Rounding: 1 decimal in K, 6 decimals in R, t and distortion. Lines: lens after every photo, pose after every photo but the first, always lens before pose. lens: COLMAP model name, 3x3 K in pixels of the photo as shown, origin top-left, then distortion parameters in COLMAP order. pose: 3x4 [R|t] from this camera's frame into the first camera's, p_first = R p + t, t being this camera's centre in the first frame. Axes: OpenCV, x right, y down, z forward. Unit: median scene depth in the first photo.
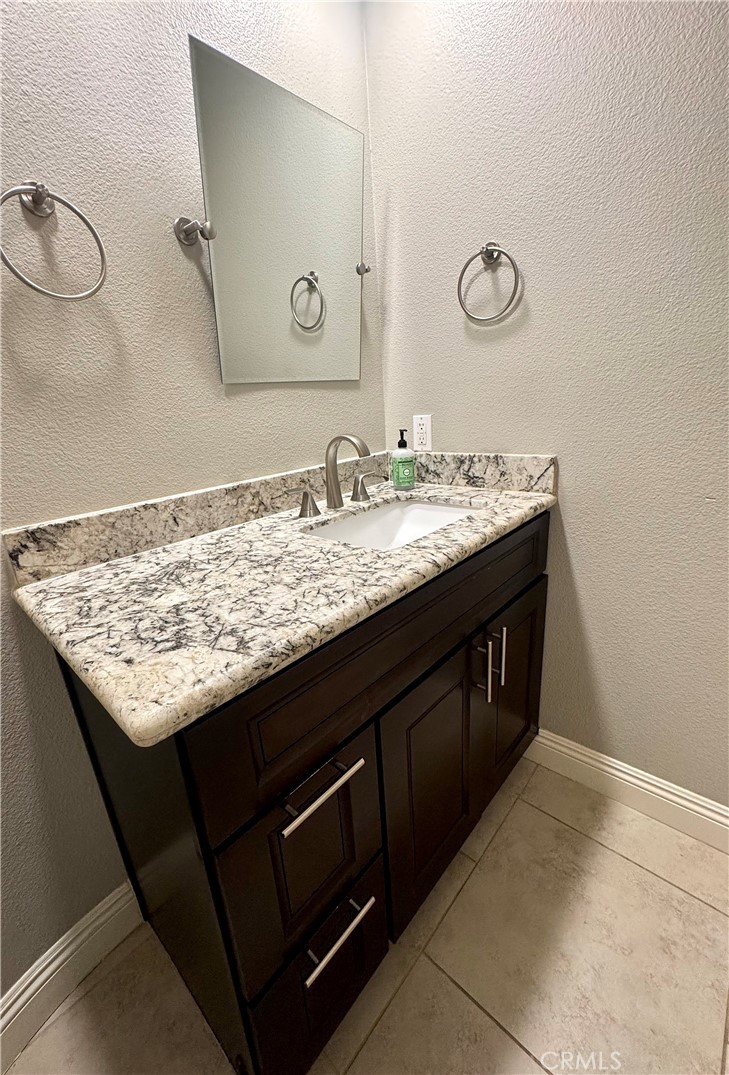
lens RADIAL K [[435.9, 0, 371.9], [0, 435.9, 544.5], [0, 0, 1]] dist [0.004662, 0.000381]
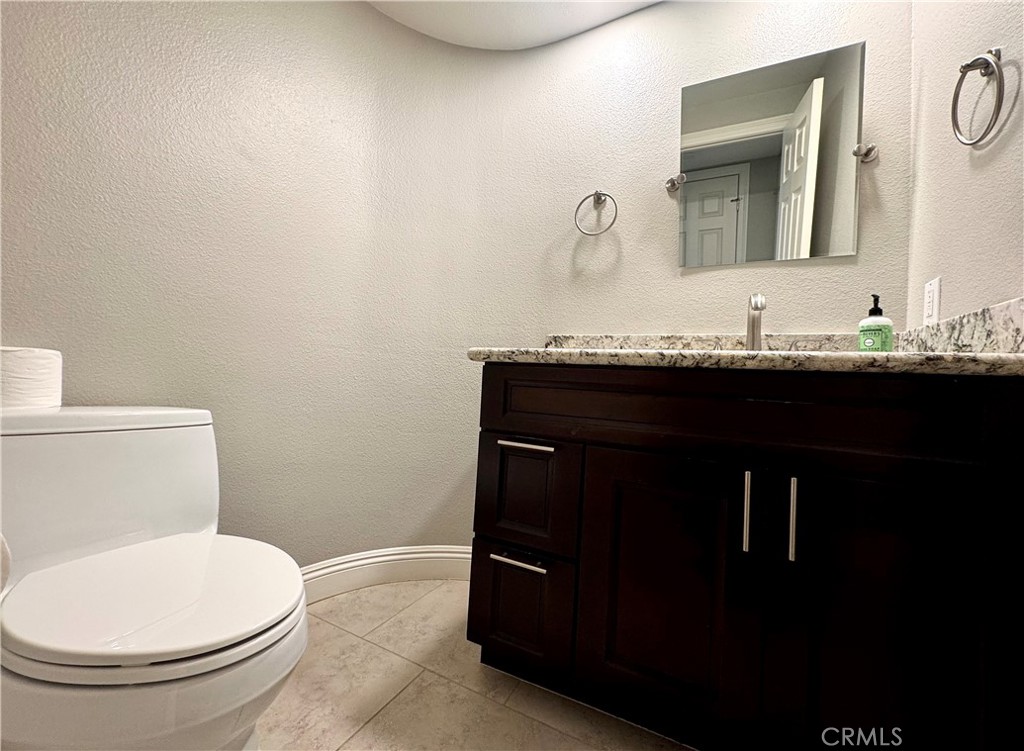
lens RADIAL K [[409.0, 0, 508.5], [0, 409.0, 376.4], [0, 0, 1]] dist [-0.001603, -0.000183]
pose [[0.253259, 0.074934, -0.964492, 0.806550], [-0.360028, 0.932680, -0.022075, 0.198863], [0.897908, 0.352834, 0.263189, 0.218425]]
